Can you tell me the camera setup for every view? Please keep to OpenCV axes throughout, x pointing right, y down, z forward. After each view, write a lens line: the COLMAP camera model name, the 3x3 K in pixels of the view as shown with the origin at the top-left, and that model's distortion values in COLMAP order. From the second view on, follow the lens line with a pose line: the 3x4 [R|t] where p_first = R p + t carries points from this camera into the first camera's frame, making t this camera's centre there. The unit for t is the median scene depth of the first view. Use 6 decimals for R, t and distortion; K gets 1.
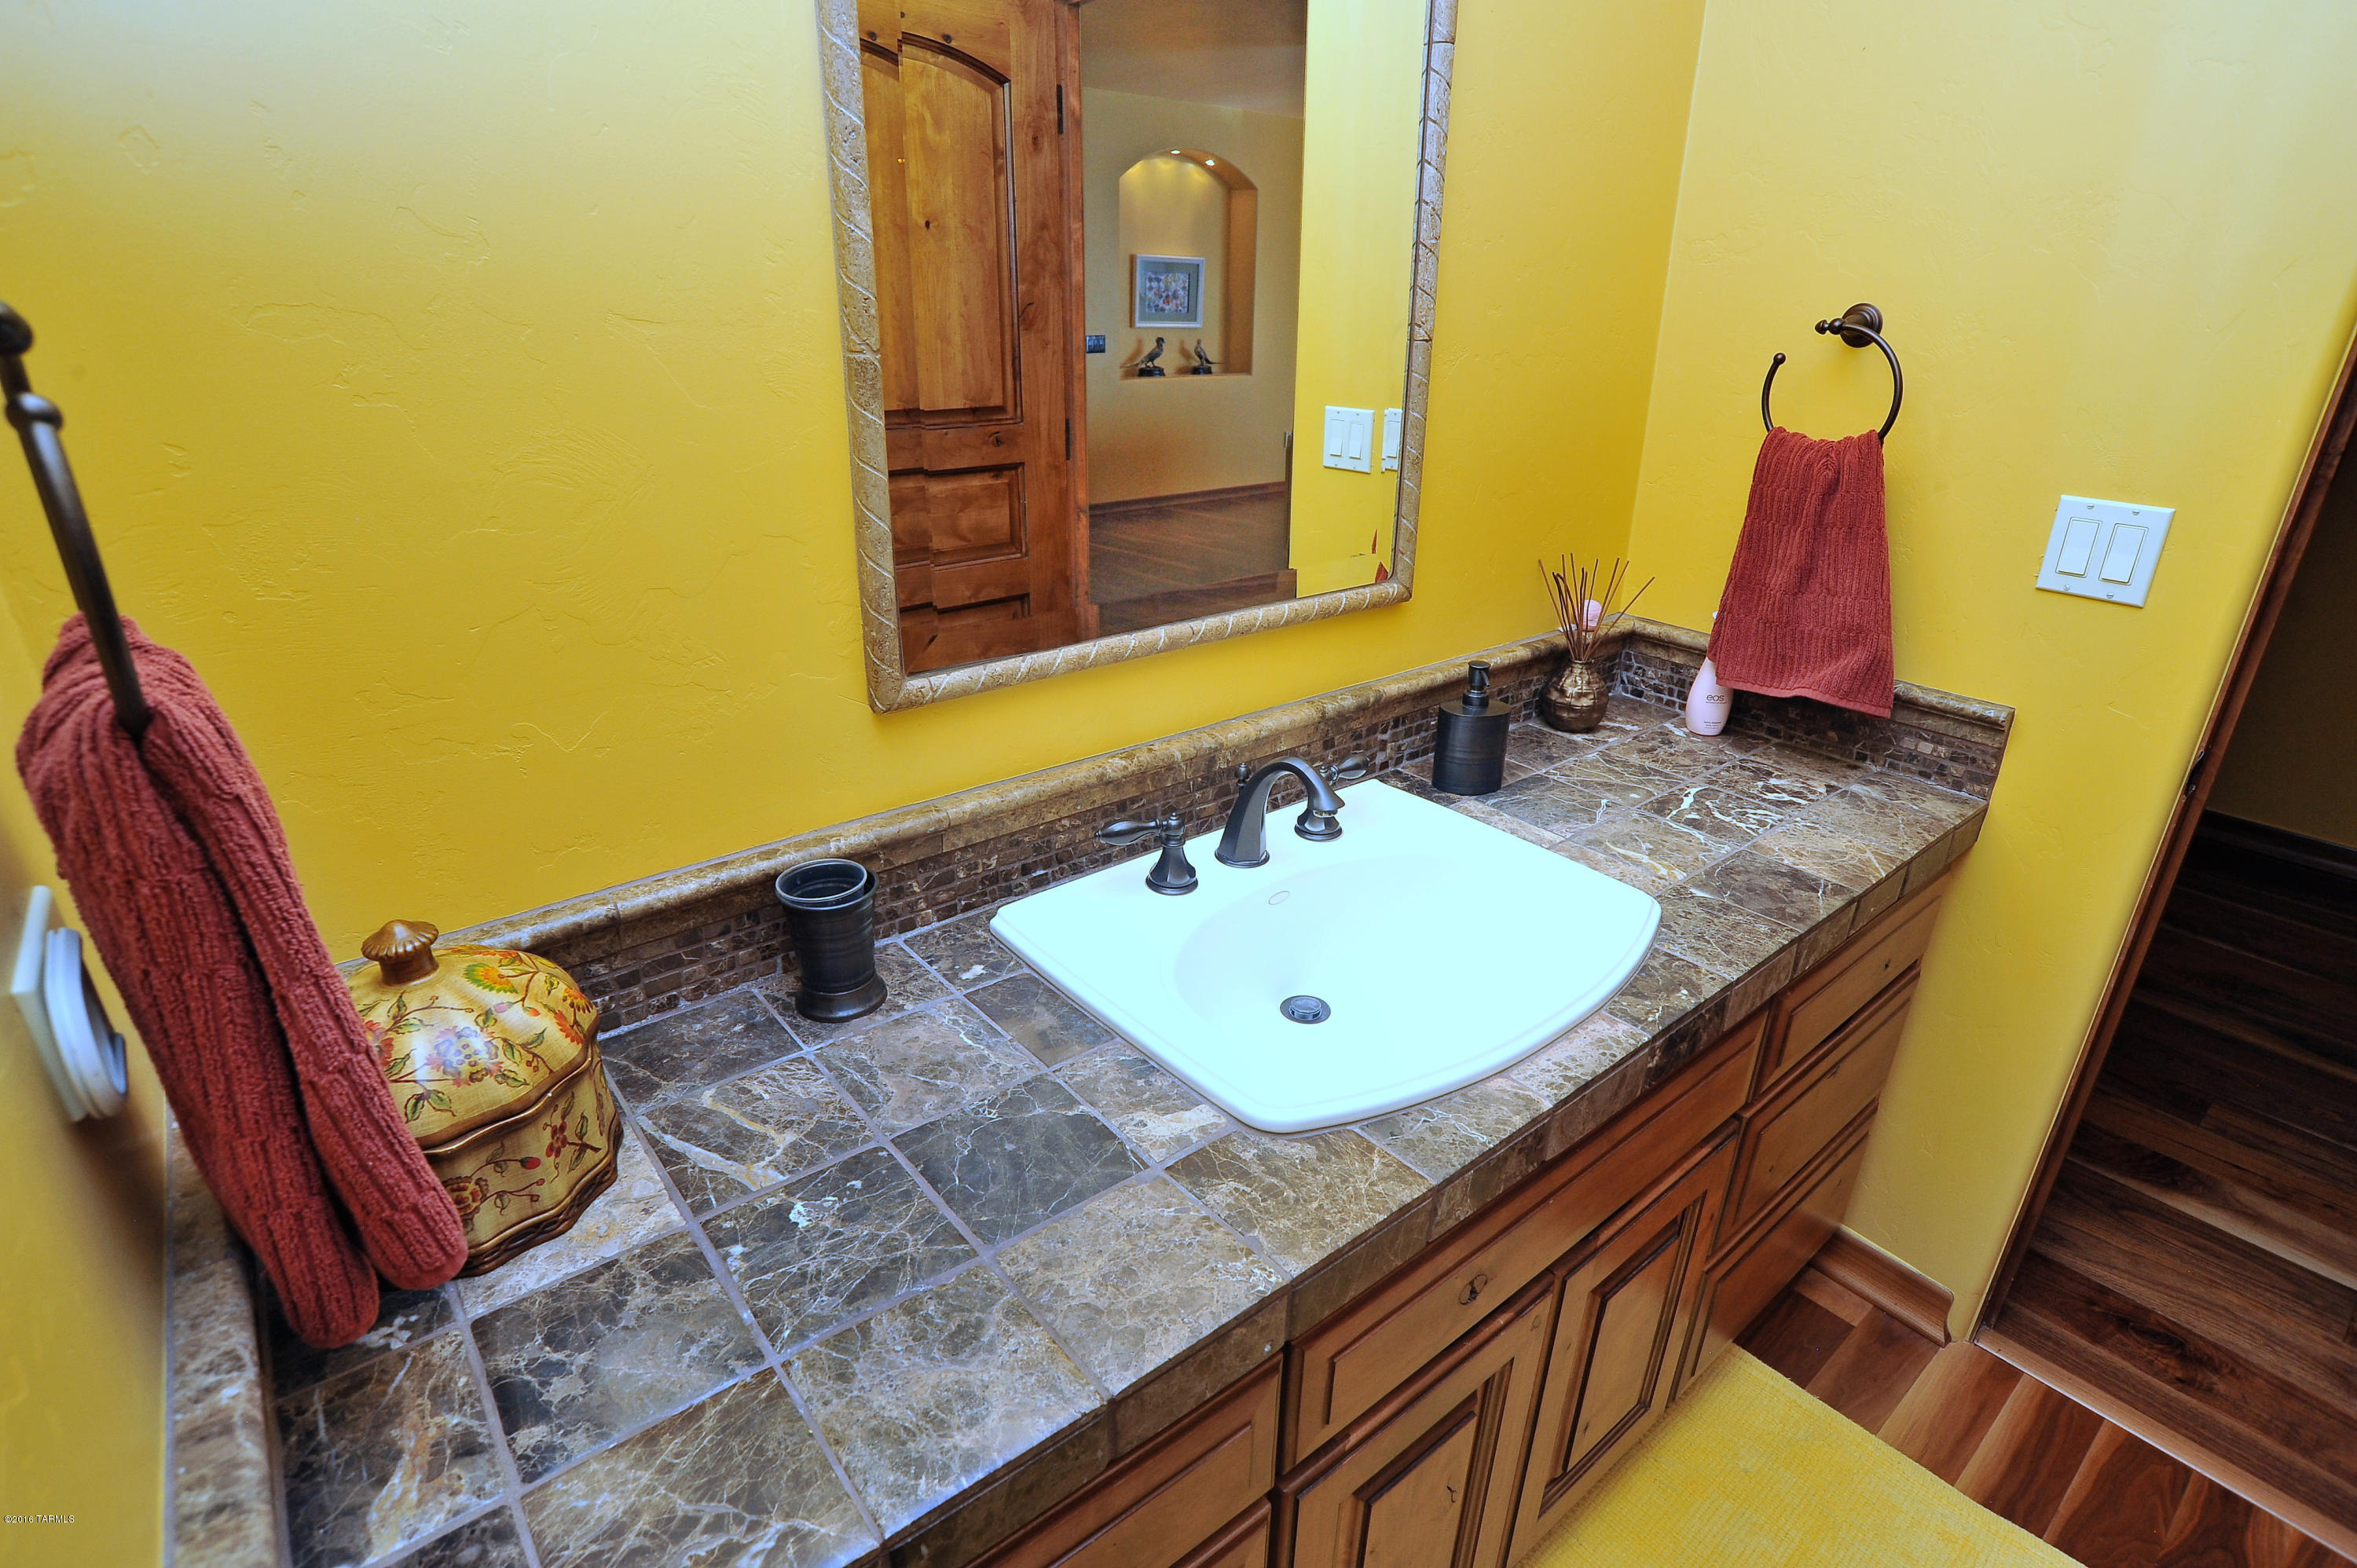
lens RADIAL K [[1188.0, 0, 1204.8], [0, 1188.0, 800.5], [0, 0, 1]] dist [-0.100805, 0.050592]
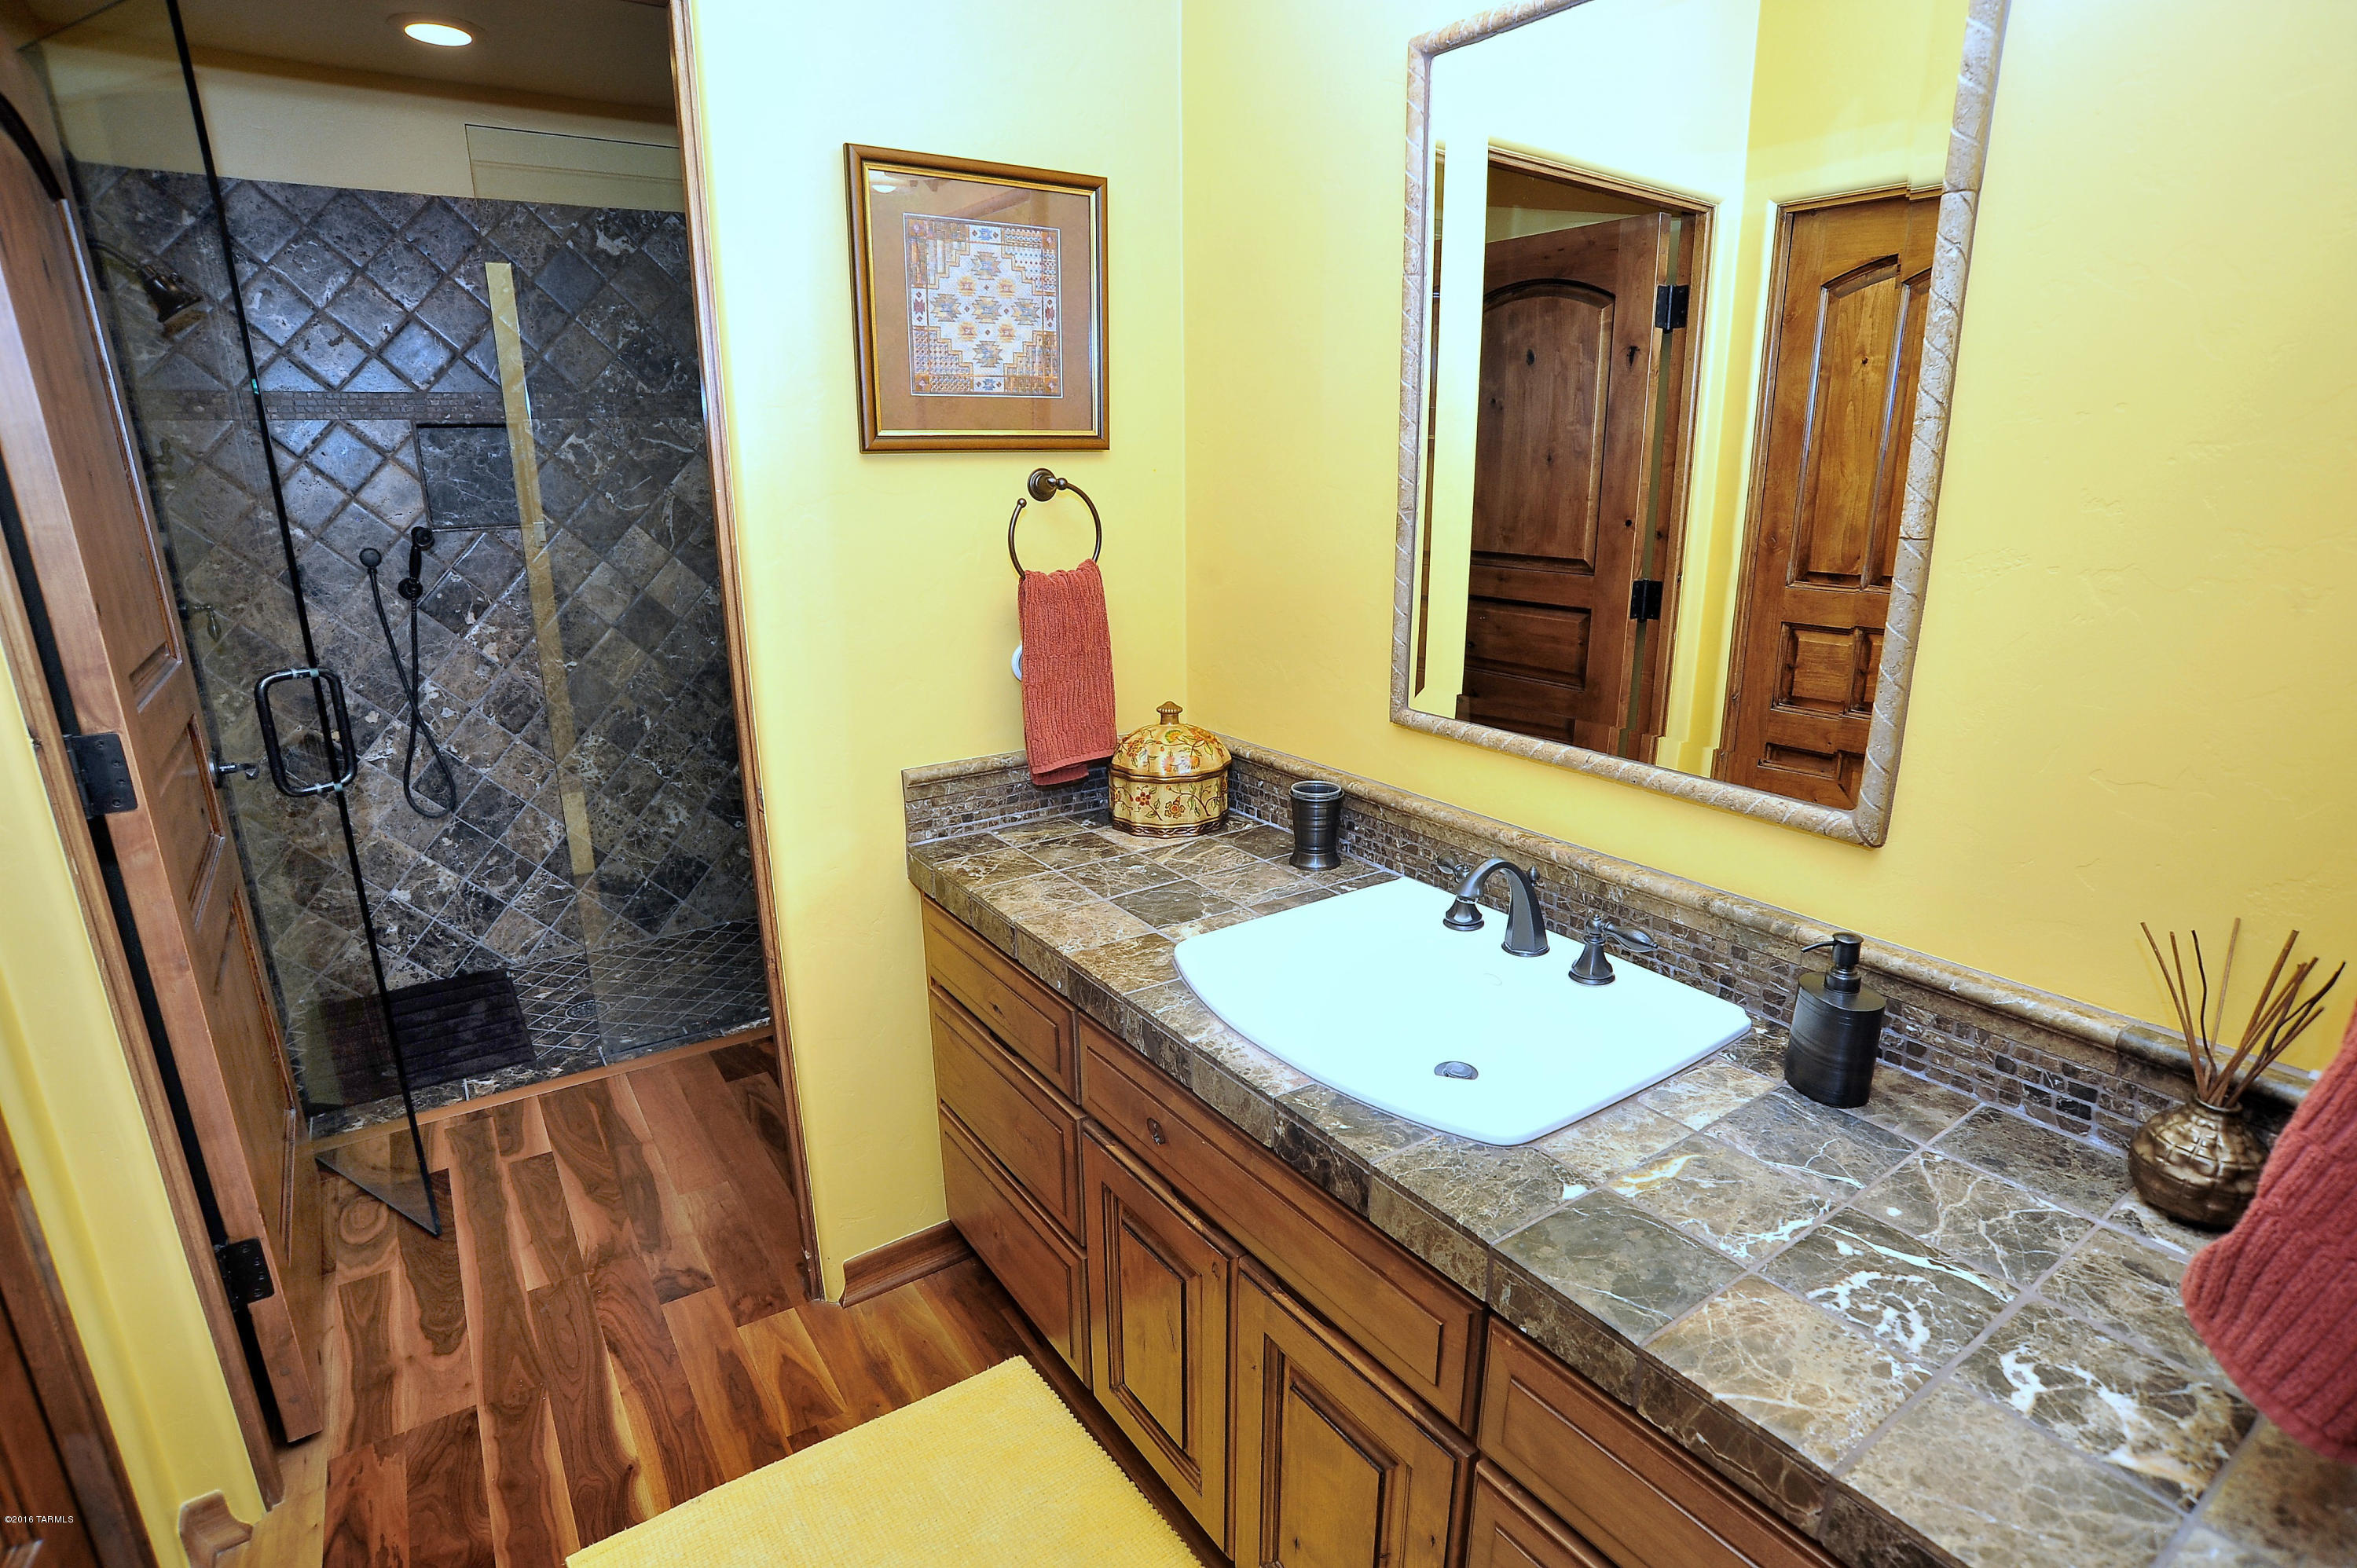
lens RADIAL K [[1188.0, 0, 1204.8], [0, 1188.0, 800.5], [0, 0, 1]] dist [-0.100805, 0.050592]
pose [[-0.084270, 0.263265, -0.961036, 1.190148], [-0.393121, 0.877450, 0.274839, -0.288700], [0.915617, 0.400964, 0.029552, 0.658056]]
